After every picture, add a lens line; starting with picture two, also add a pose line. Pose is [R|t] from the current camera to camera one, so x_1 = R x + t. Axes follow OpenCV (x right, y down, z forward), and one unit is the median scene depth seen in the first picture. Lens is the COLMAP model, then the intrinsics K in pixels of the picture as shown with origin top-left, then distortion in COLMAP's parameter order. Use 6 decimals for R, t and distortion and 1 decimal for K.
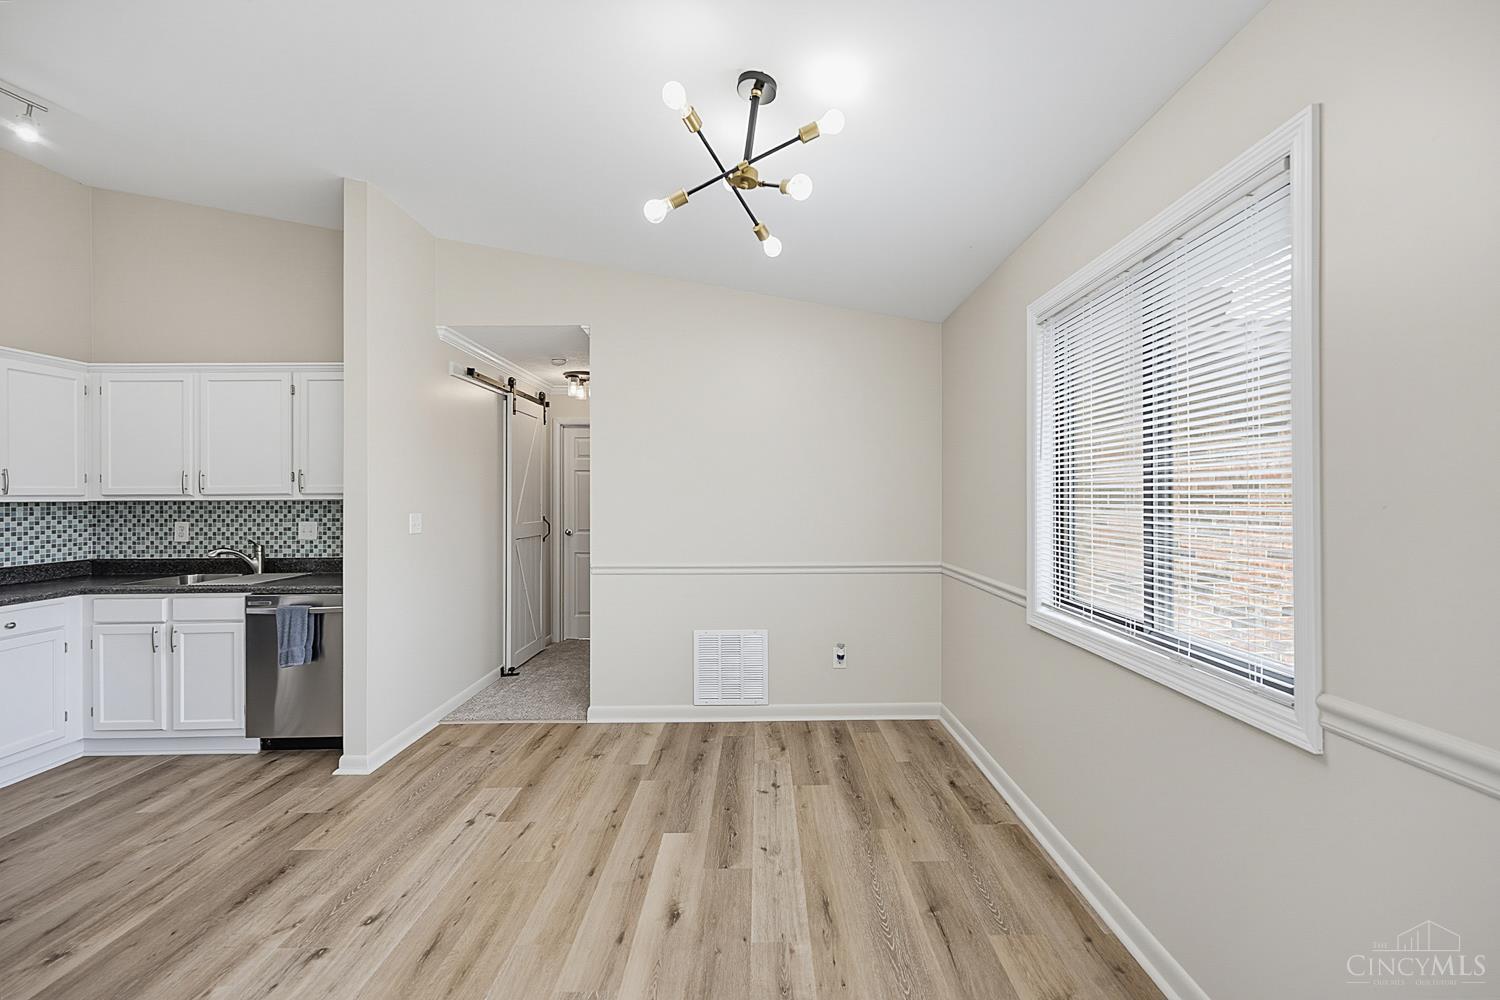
lens RADIAL K [[605.2, 0, 763.8], [0, 605.2, 493.6], [0, 0, 1]] dist [0.000212, 0.000072]
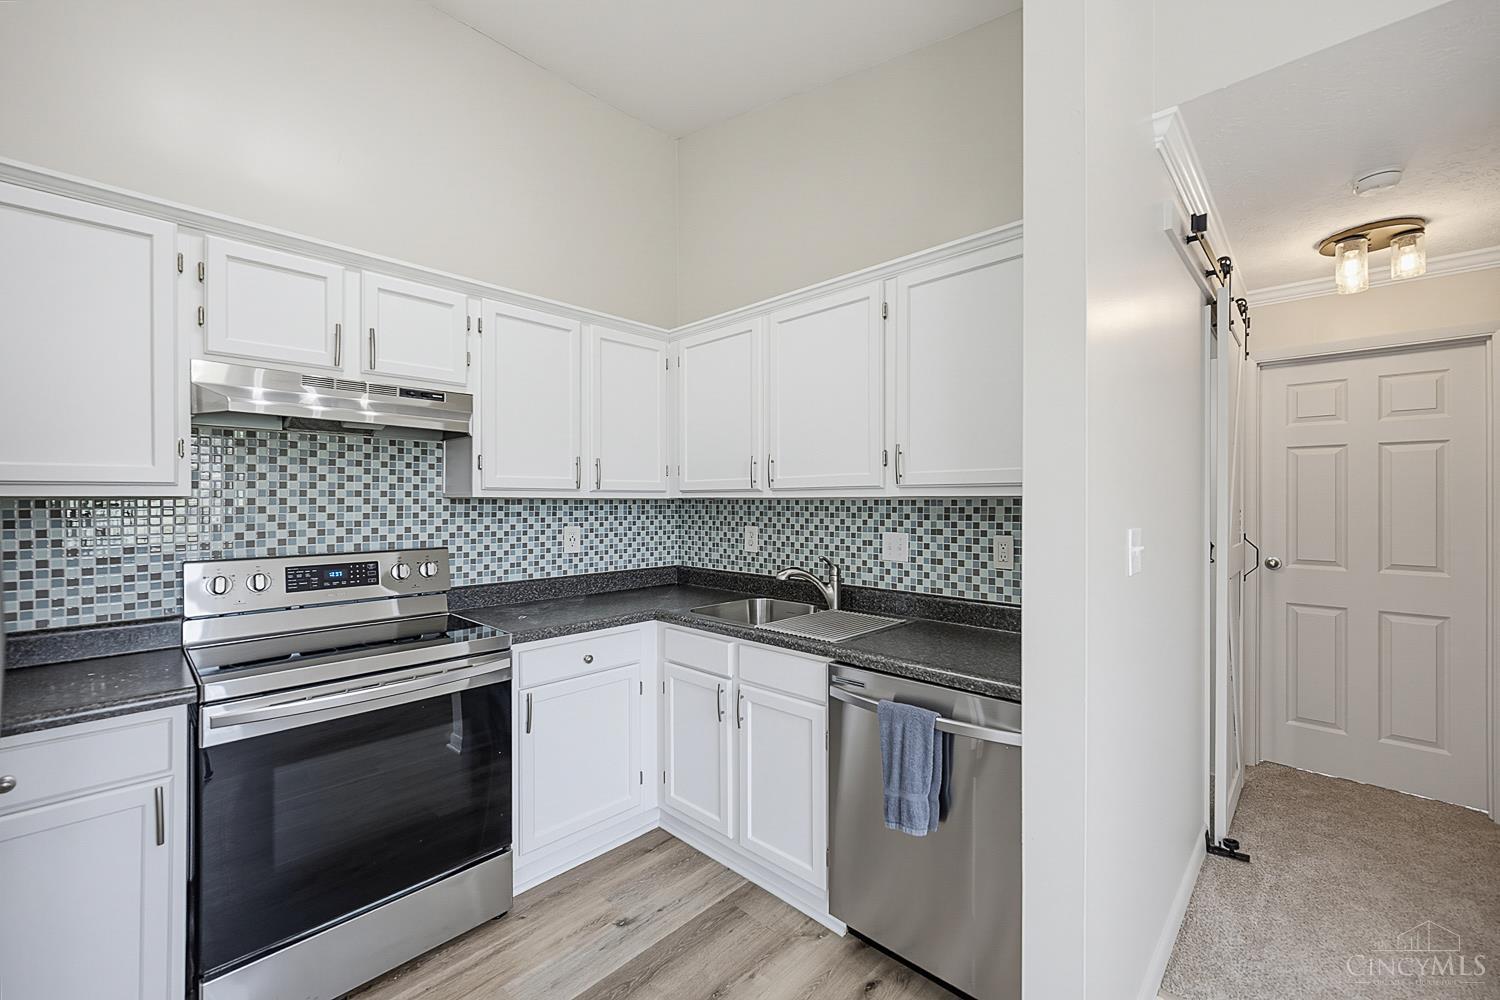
lens RADIAL K [[595.4, 0, 750.0], [0, 595.4, 500.0], [0, 0, 1]] dist [0.001069, -0.000045]
pose [[0.713188, 0.003923, -0.700962, -0.432717], [-0.000907, 0.999989, 0.004673, 0.009822], [0.700972, -0.002697, 0.713184, 0.459556]]
